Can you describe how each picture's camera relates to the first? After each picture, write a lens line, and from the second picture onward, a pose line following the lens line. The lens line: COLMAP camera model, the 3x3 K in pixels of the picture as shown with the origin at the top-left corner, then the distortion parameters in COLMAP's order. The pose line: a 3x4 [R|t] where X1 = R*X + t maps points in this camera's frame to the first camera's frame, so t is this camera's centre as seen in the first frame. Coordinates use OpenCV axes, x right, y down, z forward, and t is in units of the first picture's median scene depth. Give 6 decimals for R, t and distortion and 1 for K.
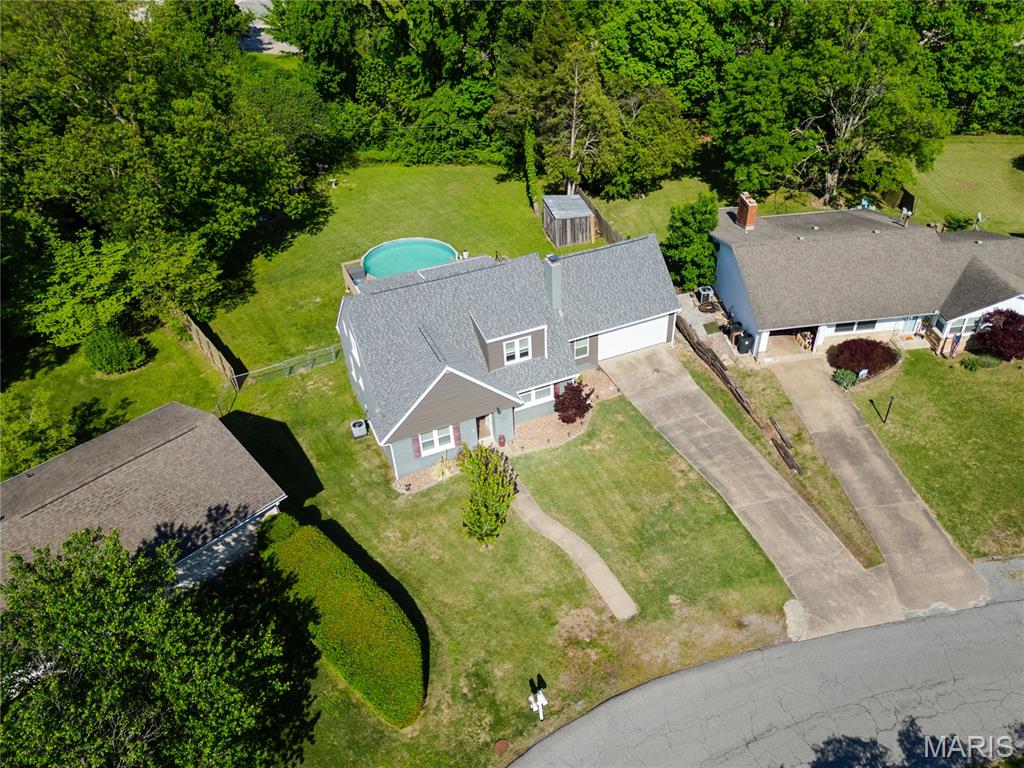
lens RADIAL K [[784.2, 0, 555.6], [0, 784.2, 419.9], [0, 0, 1]] dist [0.082273, -0.092608]
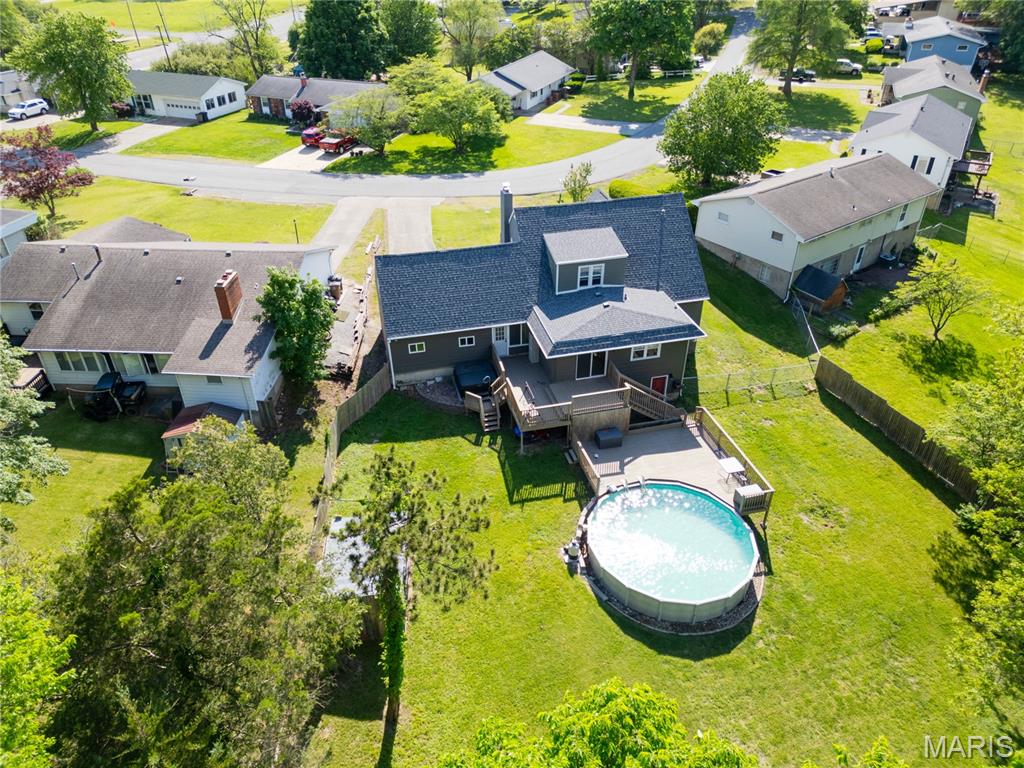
lens RADIAL K [[715.3, 0, 508.5], [0, 715.3, 385.9], [0, 0, 1]] dist [0.067614, -0.060900]
pose [[-0.978955, -0.099397, 0.178235, -0.218452], [0.141585, 0.298191, 0.943947, -1.087856], [-0.146973, 0.949317, -0.277842, 1.529584]]
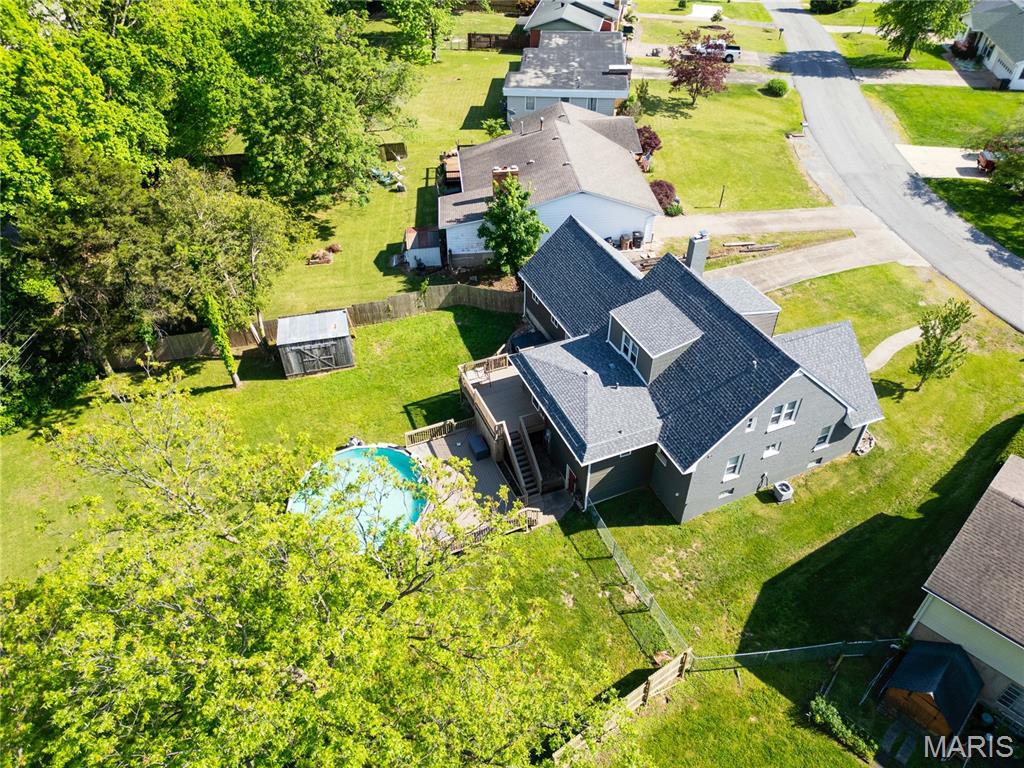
lens RADIAL K [[725.3, 0, 500.5], [0, 725.3, 381.7], [0, 0, 1]] dist [0.063048, -0.059145]
pose [[0.053928, -0.639620, 0.766797, -0.860633], [0.642170, 0.610267, 0.463887, -0.688100], [-0.764663, 0.467398, 0.443656, 0.842040]]
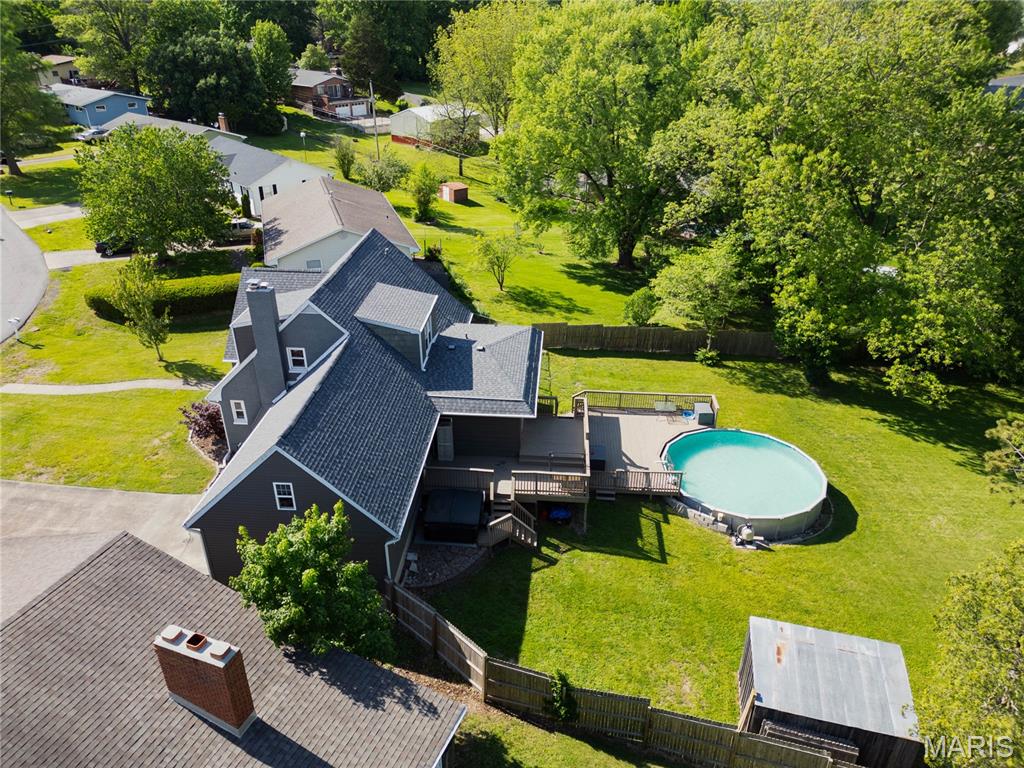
lens RADIAL K [[715.3, 0, 508.5], [0, 715.3, 385.9], [0, 0, 1]] dist [0.067614, -0.060900]
pose [[-0.500316, 0.414357, -0.760258, 0.437888], [-0.546542, 0.529884, 0.648471, -0.722612], [0.671547, 0.739953, -0.038646, 1.231057]]
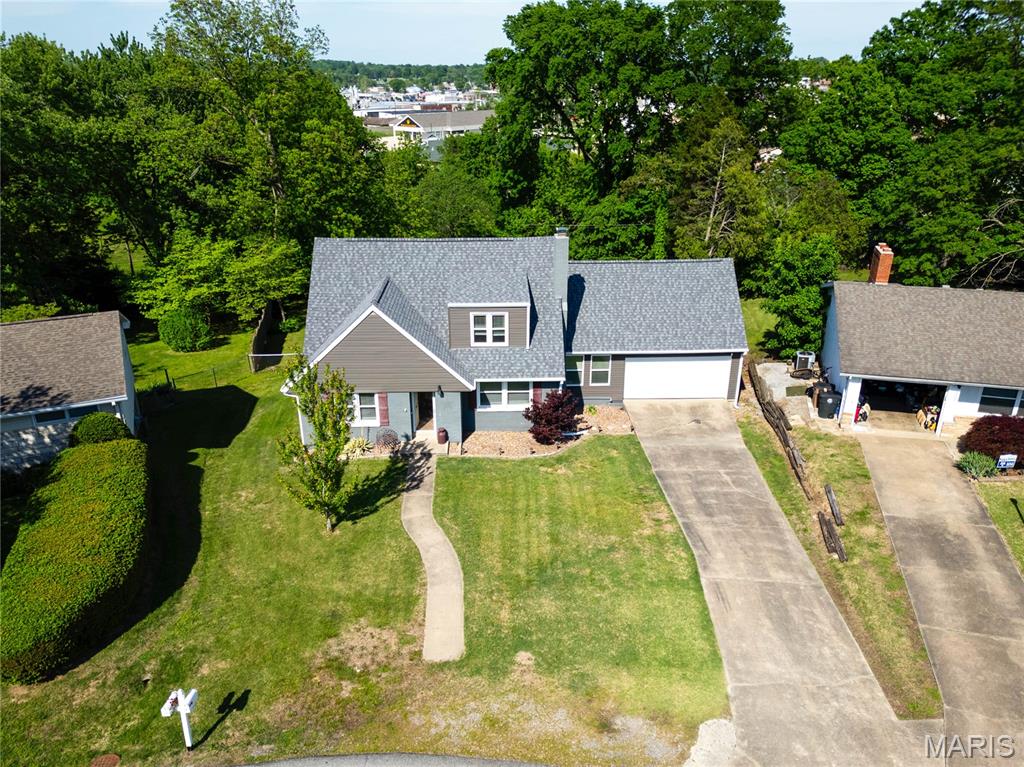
lens RADIAL K [[753.8, 0, 508.4], [0, 753.8, 398.6], [0, 0, 1]] dist [0.077452, -0.076193]
pose [[0.914712, 0.164540, -0.369092, 0.252377], [-0.262090, 0.936760, -0.231926, 0.143148], [0.307589, 0.308881, 0.899990, 0.333453]]
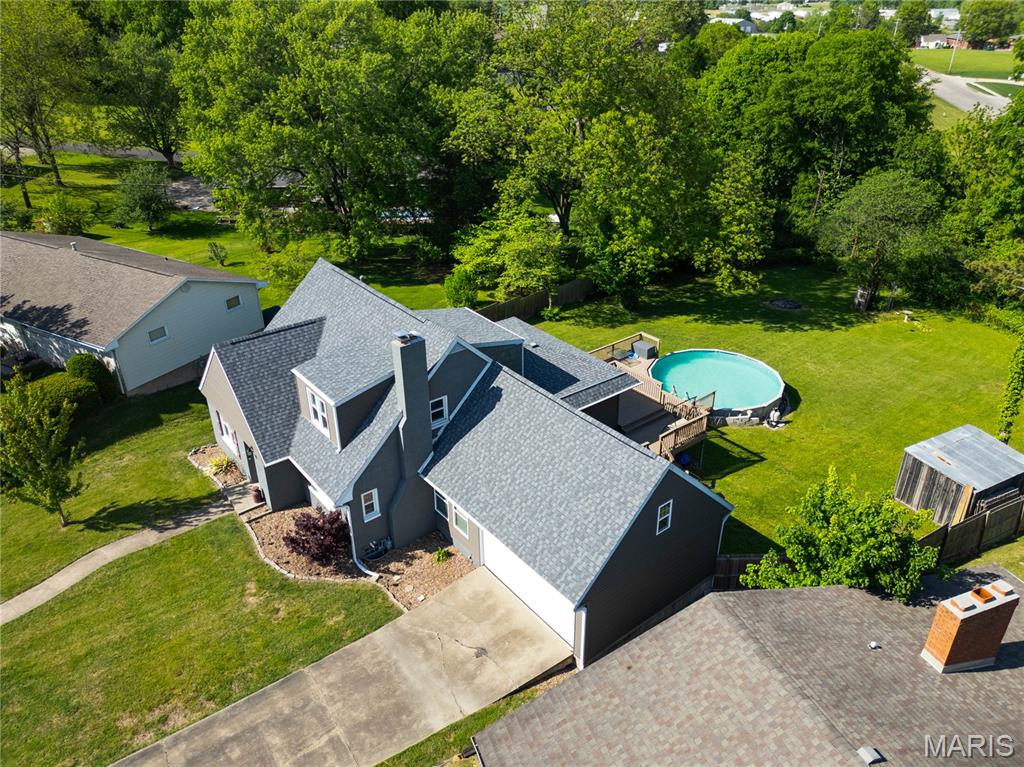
lens RADIAL K [[734.0, 0, 519.9], [0, 734.0, 375.2], [0, 0, 1]] dist [0.065621, -0.055225]
pose [[0.229336, 0.459867, -0.857862, 0.521143], [-0.620111, 0.748366, 0.235394, -0.366001], [0.750245, 0.477986, 0.456796, 0.793921]]
